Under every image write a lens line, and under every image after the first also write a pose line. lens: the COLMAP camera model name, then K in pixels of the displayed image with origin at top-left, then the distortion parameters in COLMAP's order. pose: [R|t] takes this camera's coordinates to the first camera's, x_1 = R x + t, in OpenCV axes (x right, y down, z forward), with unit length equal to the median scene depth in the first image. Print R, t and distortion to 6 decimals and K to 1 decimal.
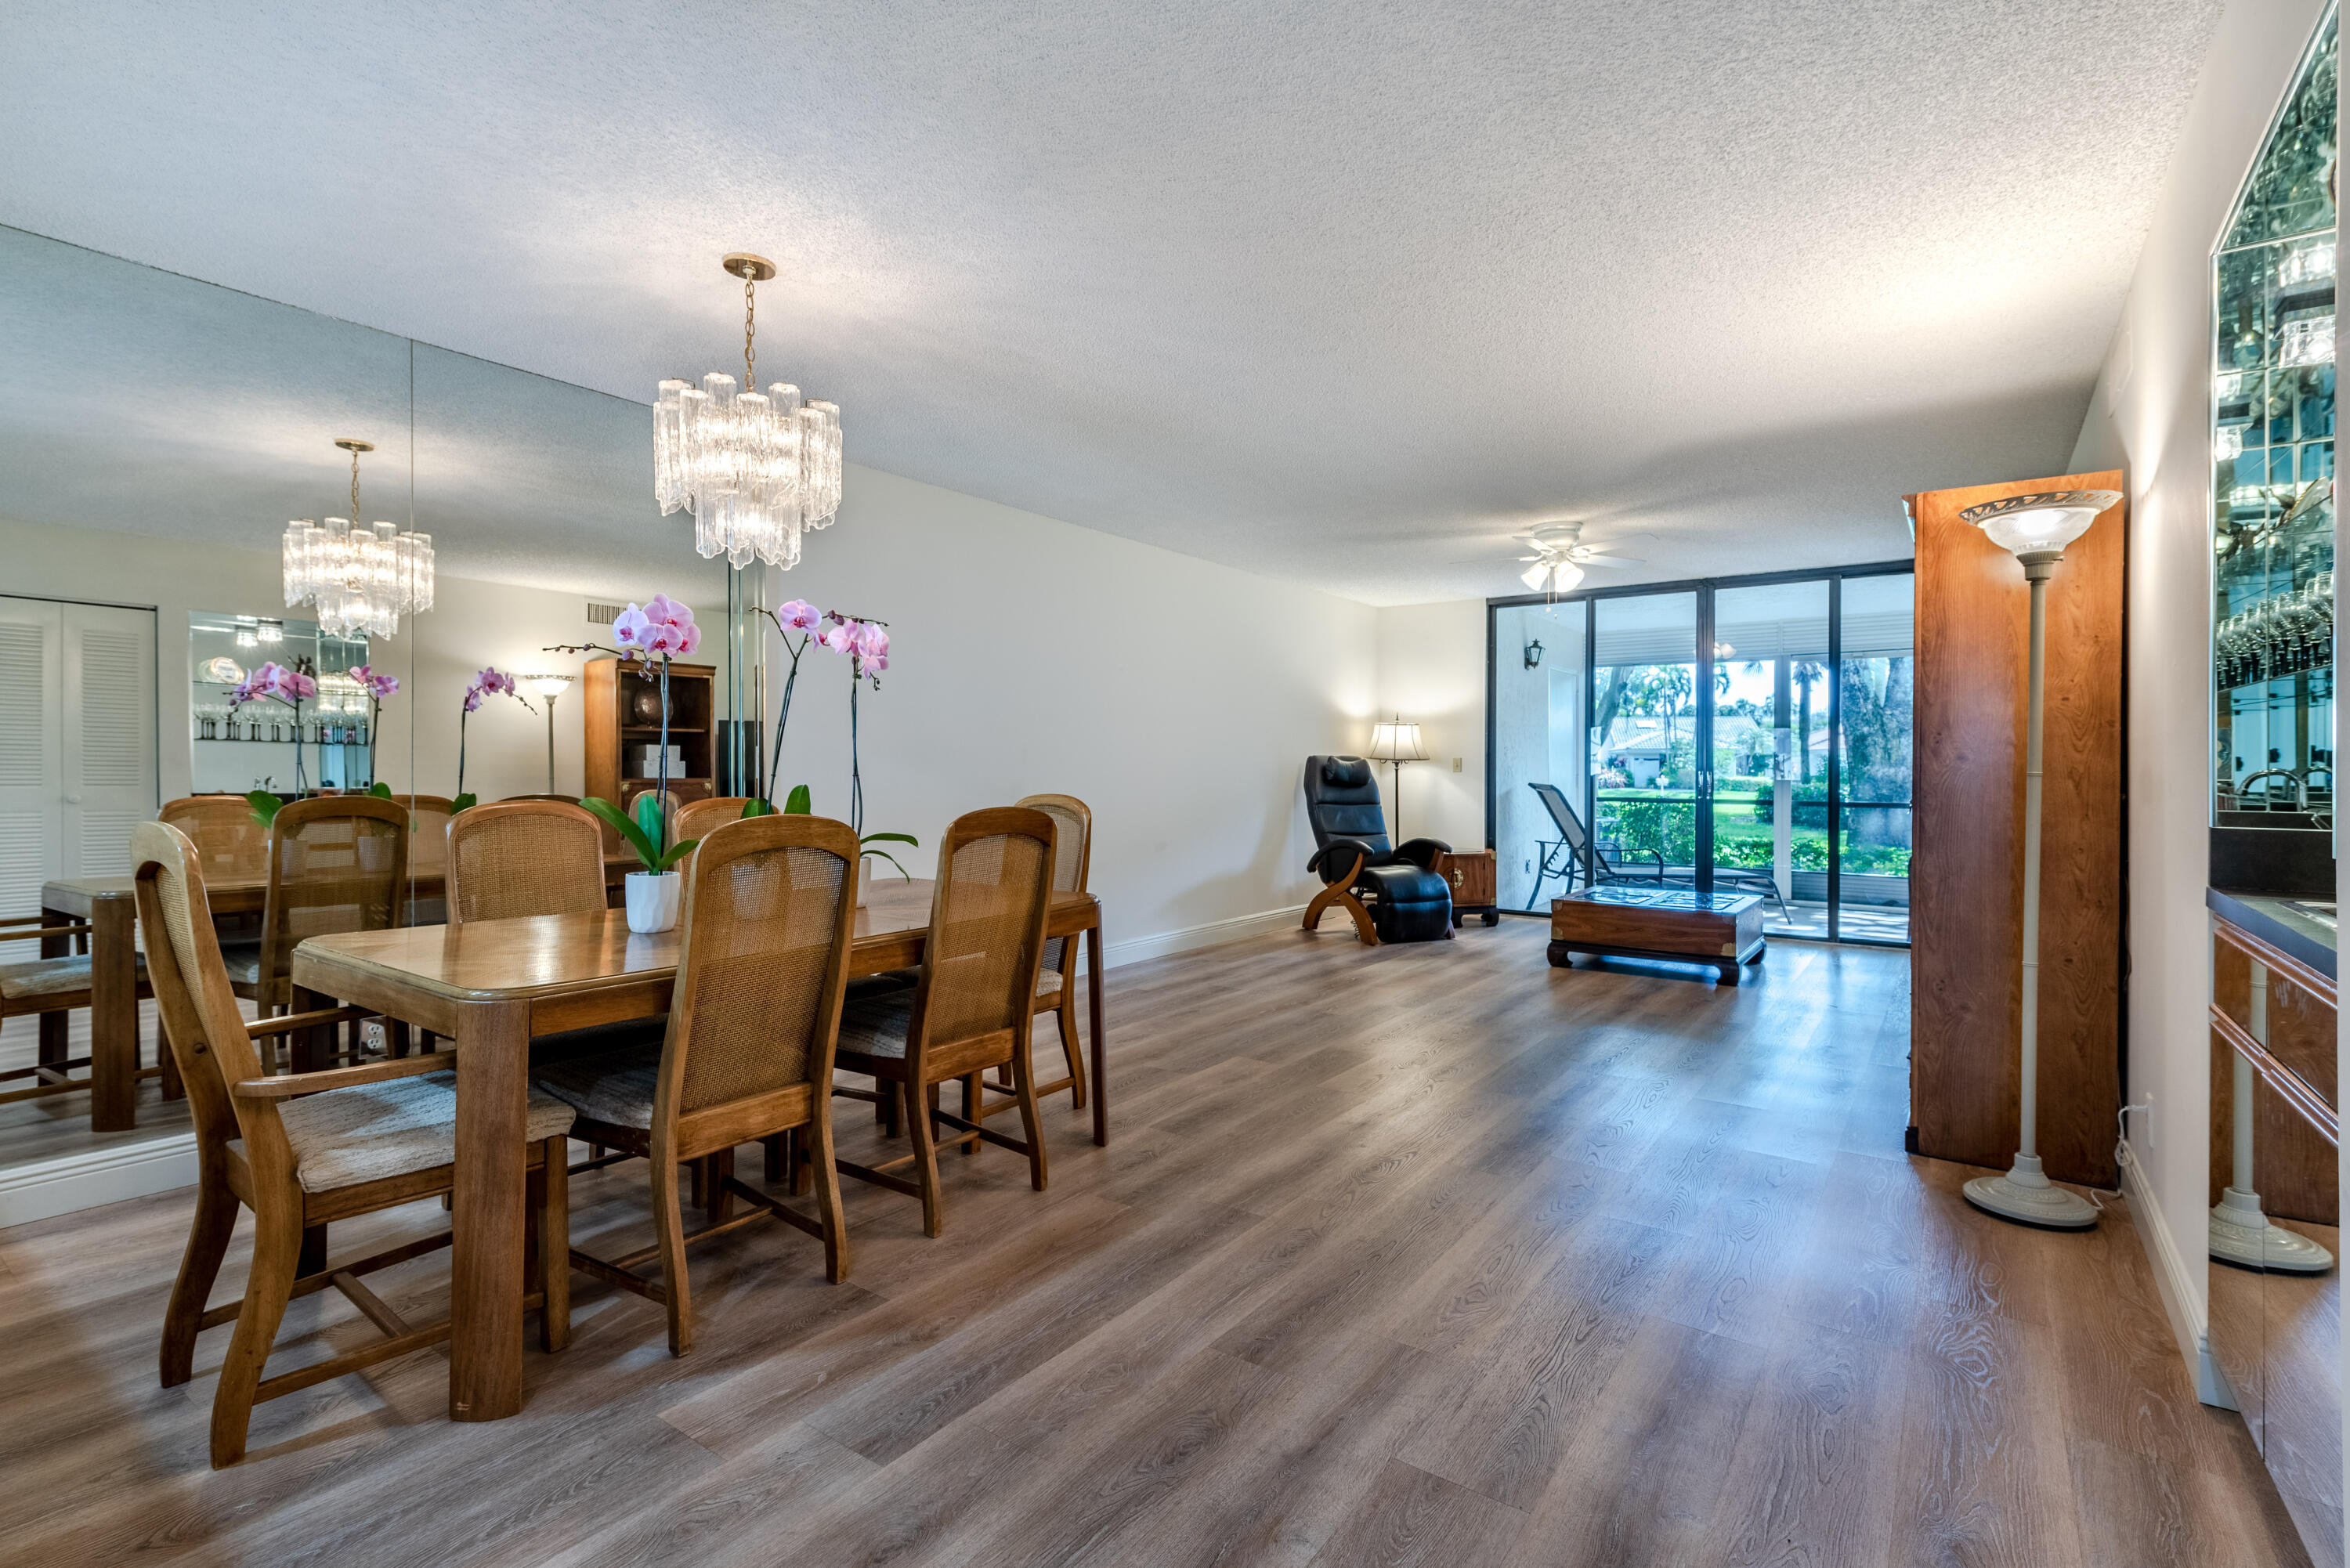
lens RADIAL K [[1079.0, 0, 1158.3], [0, 1079.0, 771.9], [0, 0, 1]] dist [0.011032, -0.002033]
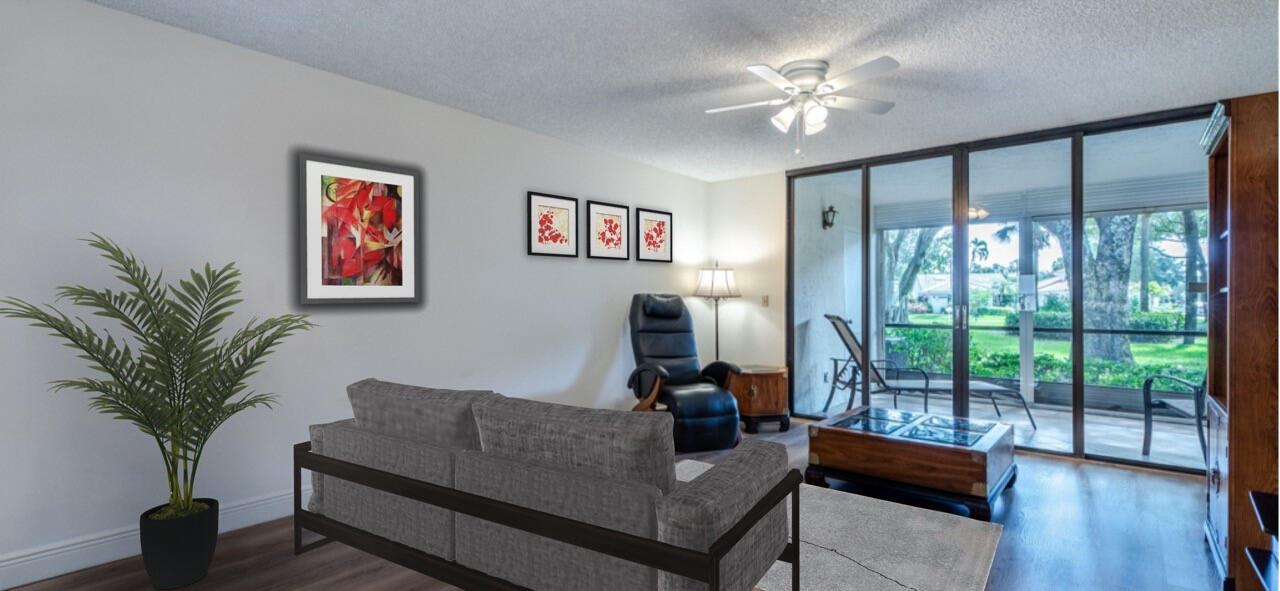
lens RADIAL K [[572.0, 0, 637.1], [0, 572.0, 298.1], [0, 0, 1]] dist [0.013382, -0.000701]
pose [[0.997979, -0.001839, -0.063514, 0.178069], [0.001117, 0.999934, -0.011402, -0.002049], [0.063531, 0.011308, 0.997916, 0.324801]]
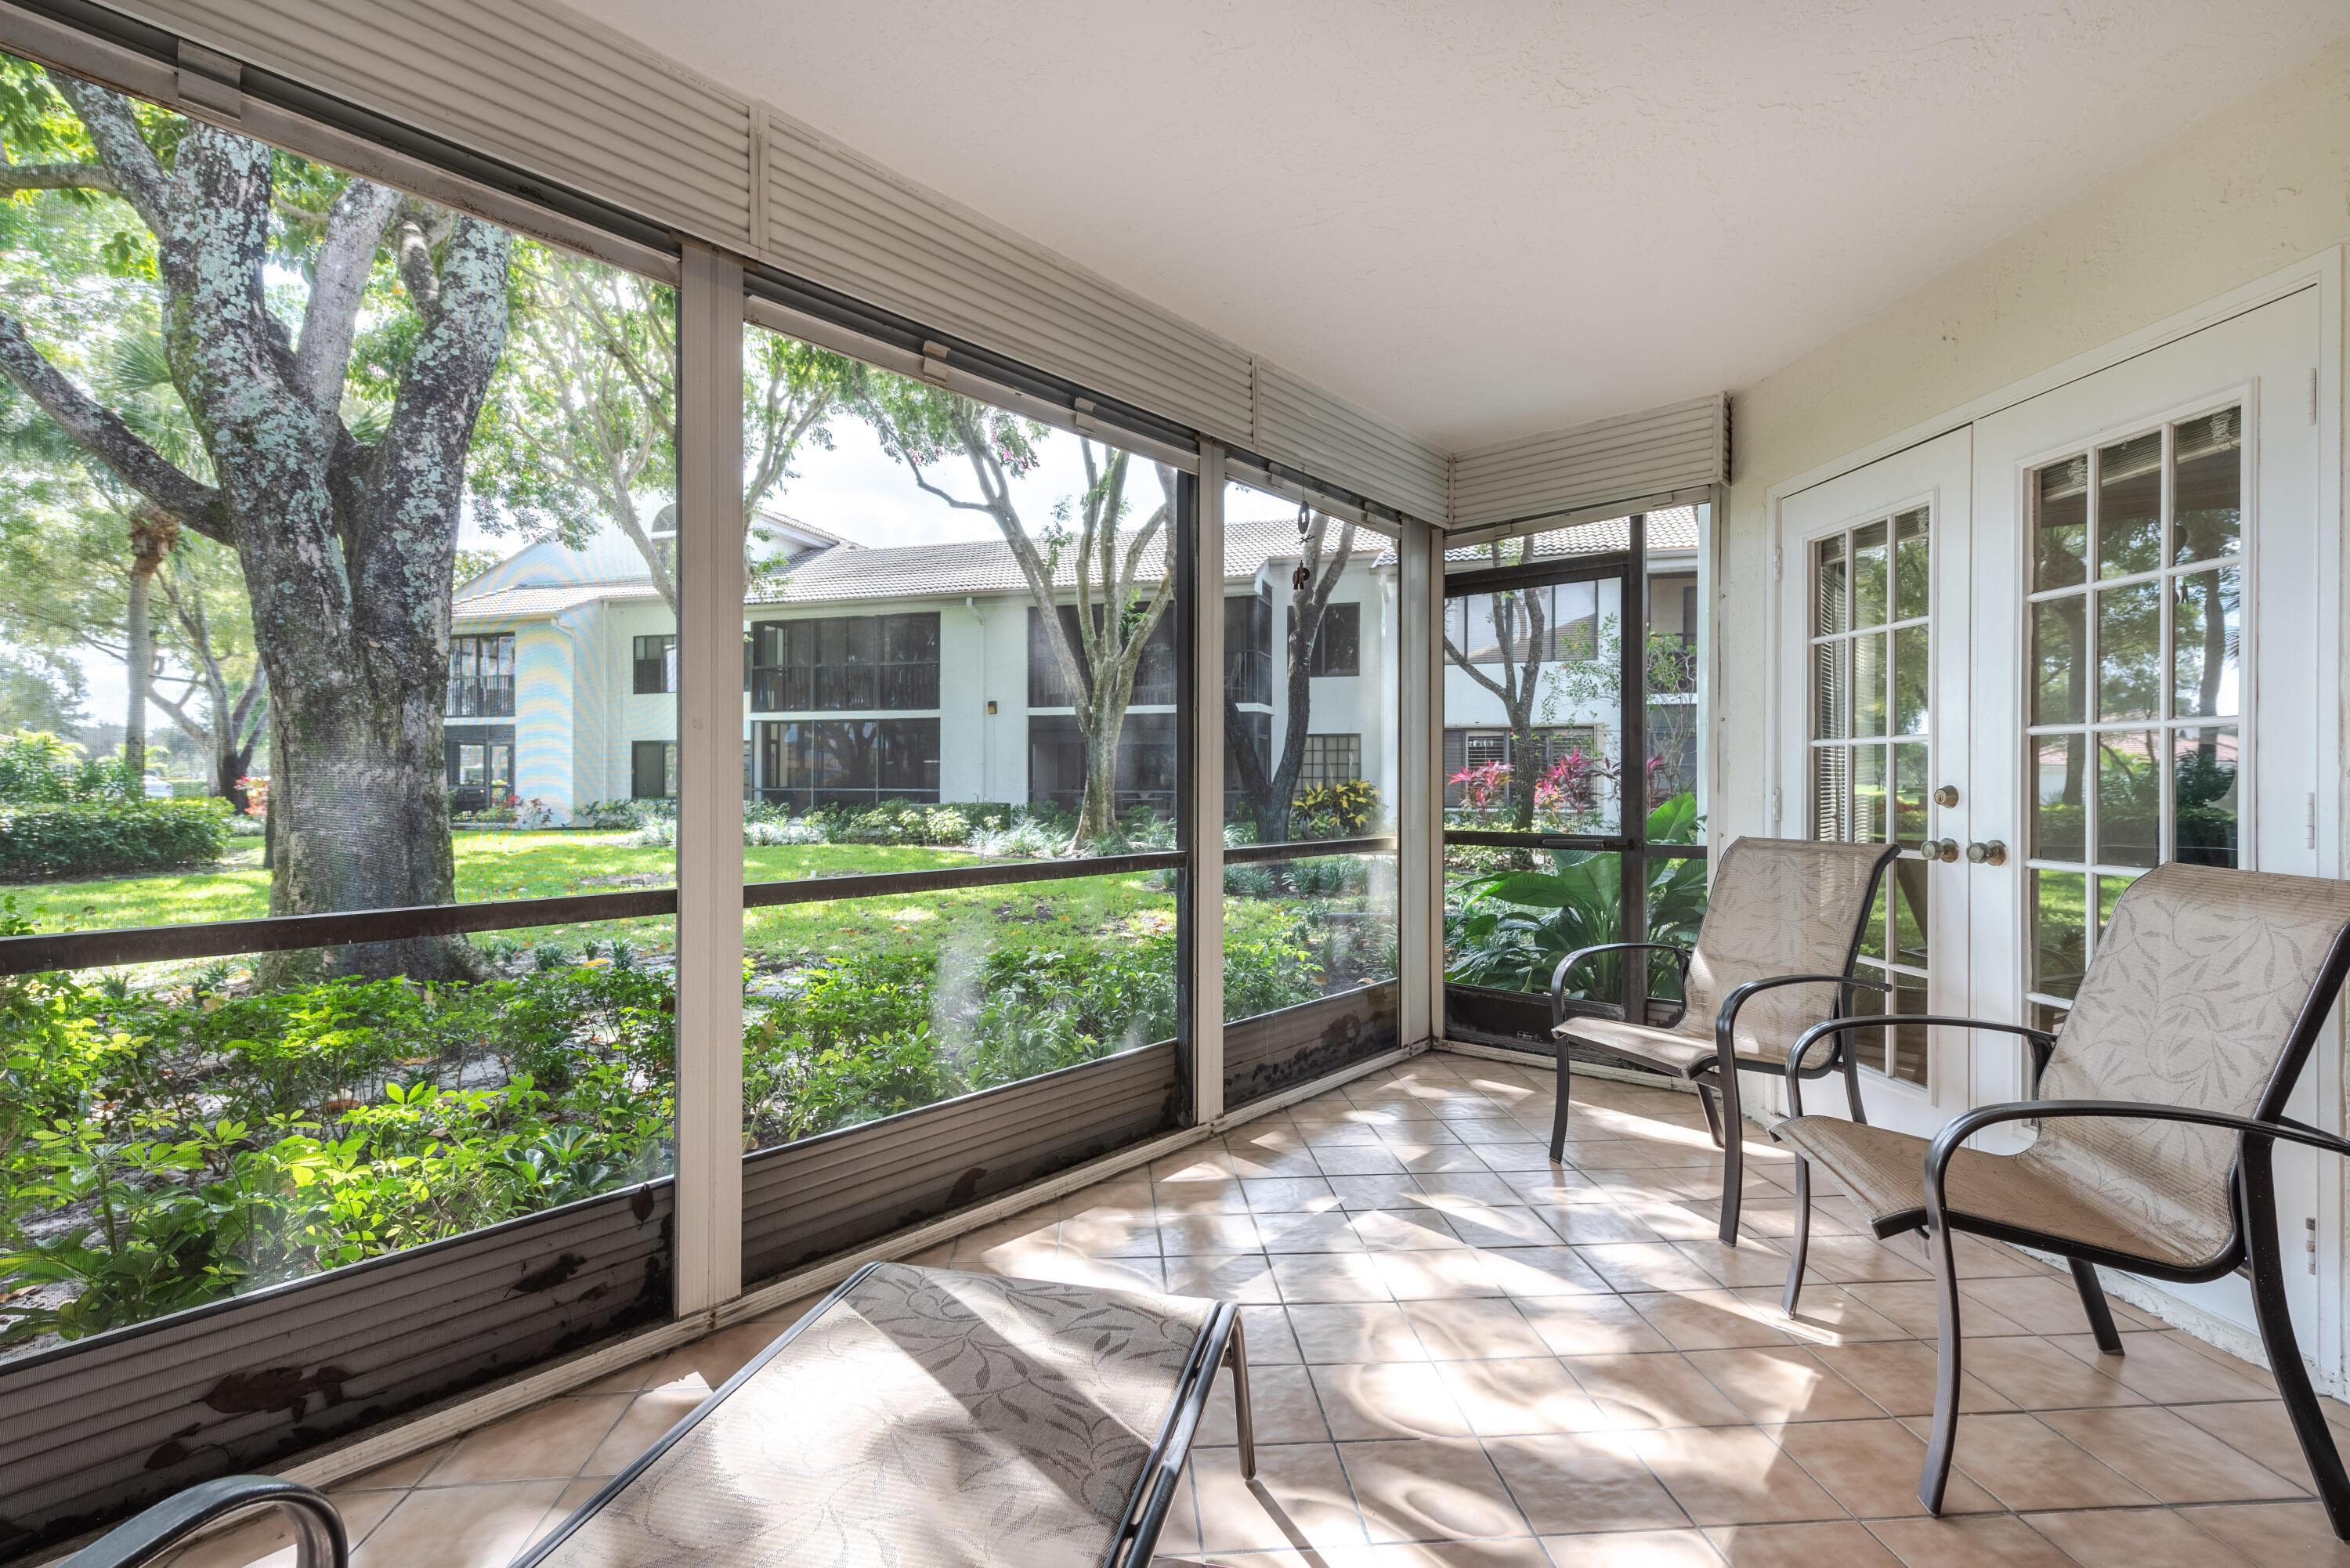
lens RADIAL K [[1079.0, 0, 1132.0], [0, 1079.0, 786.2], [0, 0, 1]] dist [0.011032, -0.002033]
pose [[0.082330, -0.007324, 0.996578, 0.406191], [0.003319, 0.999969, 0.007075, 0.003036], [-0.996600, 0.002725, 0.082352, 1.051313]]
